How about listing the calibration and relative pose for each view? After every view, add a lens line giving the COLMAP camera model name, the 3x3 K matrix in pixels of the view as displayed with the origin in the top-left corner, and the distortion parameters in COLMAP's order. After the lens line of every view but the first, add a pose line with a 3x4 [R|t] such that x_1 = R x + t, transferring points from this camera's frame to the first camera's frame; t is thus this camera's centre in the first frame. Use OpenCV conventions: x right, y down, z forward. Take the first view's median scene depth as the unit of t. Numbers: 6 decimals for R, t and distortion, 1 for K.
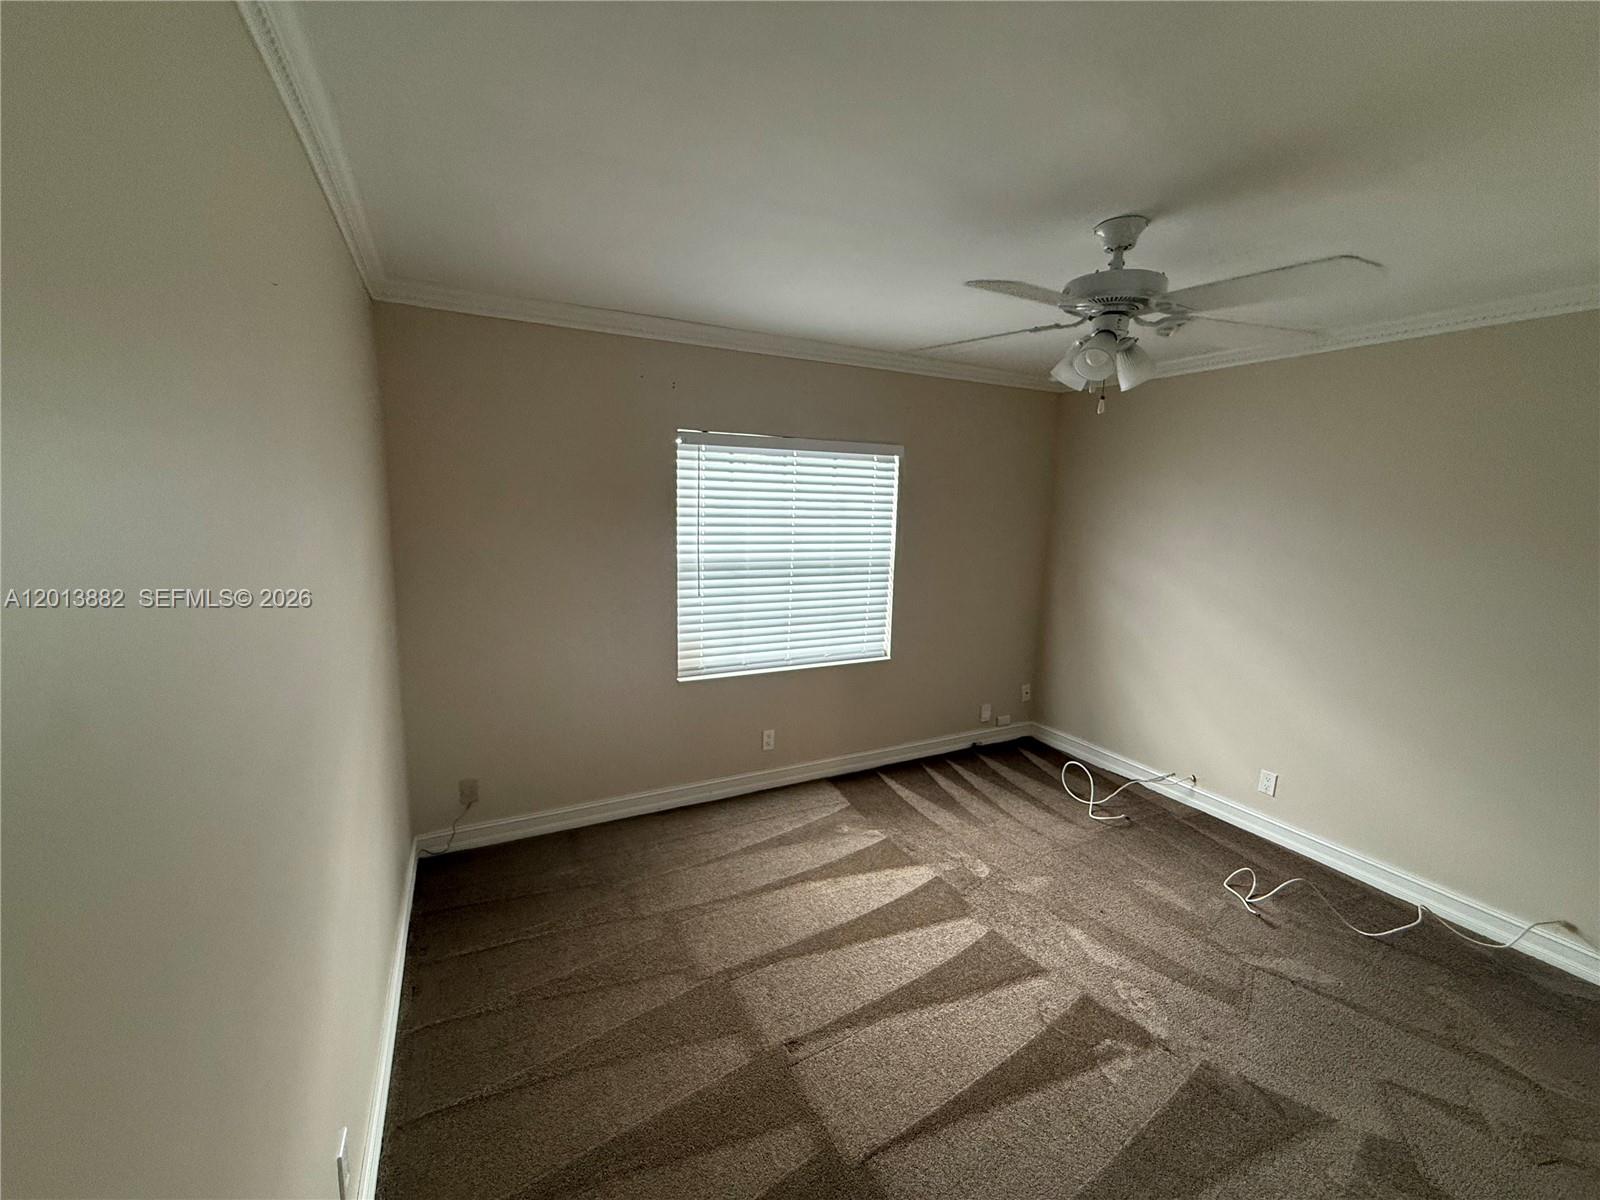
lens RADIAL K [[640.2, 0, 793.8], [0, 640.2, 602.8], [0, 0, 1]] dist [-0.005384, 0.001907]
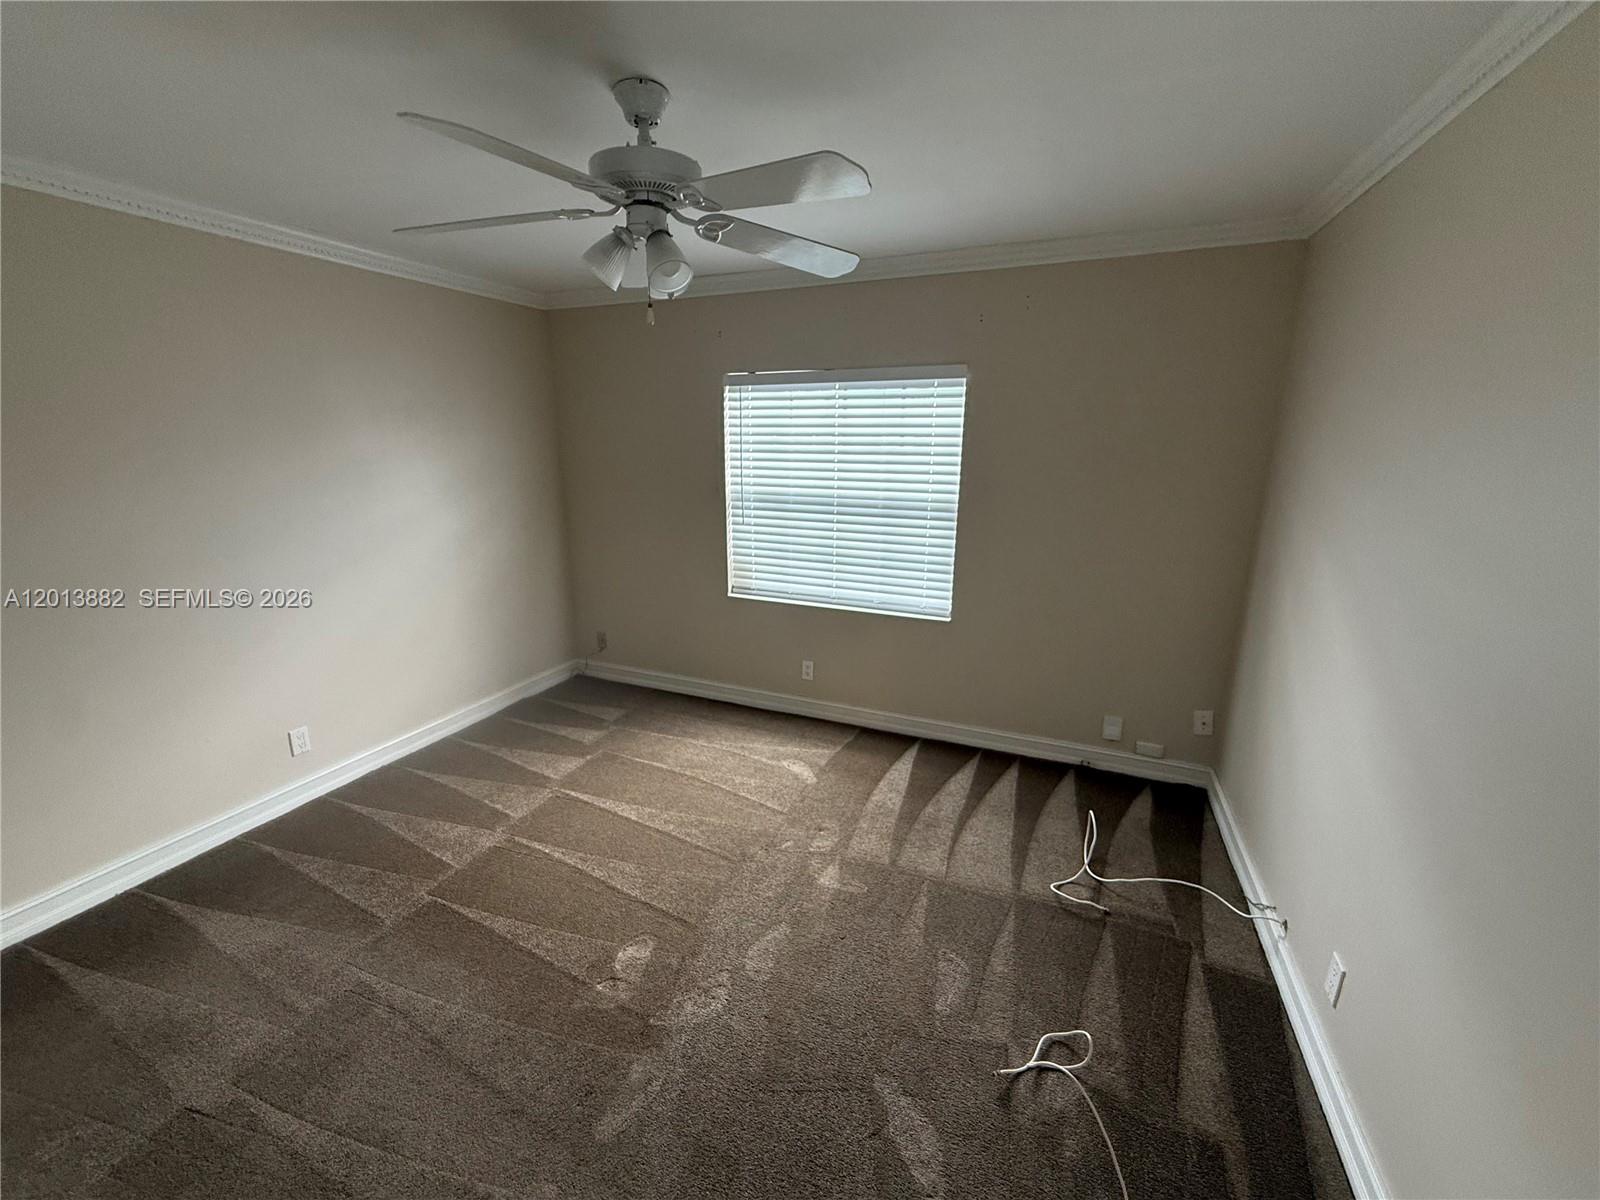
lens RADIAL K [[640.2, 0, 794.2], [0, 640.2, 600.1], [0, 0, 1]] dist [-0.005384, 0.001907]
pose [[0.644089, 0.169745, -0.745880, 0.704628], [-0.111761, 0.985488, 0.127765, -0.029078], [0.756743, 0.001068, 0.653712, 0.302274]]
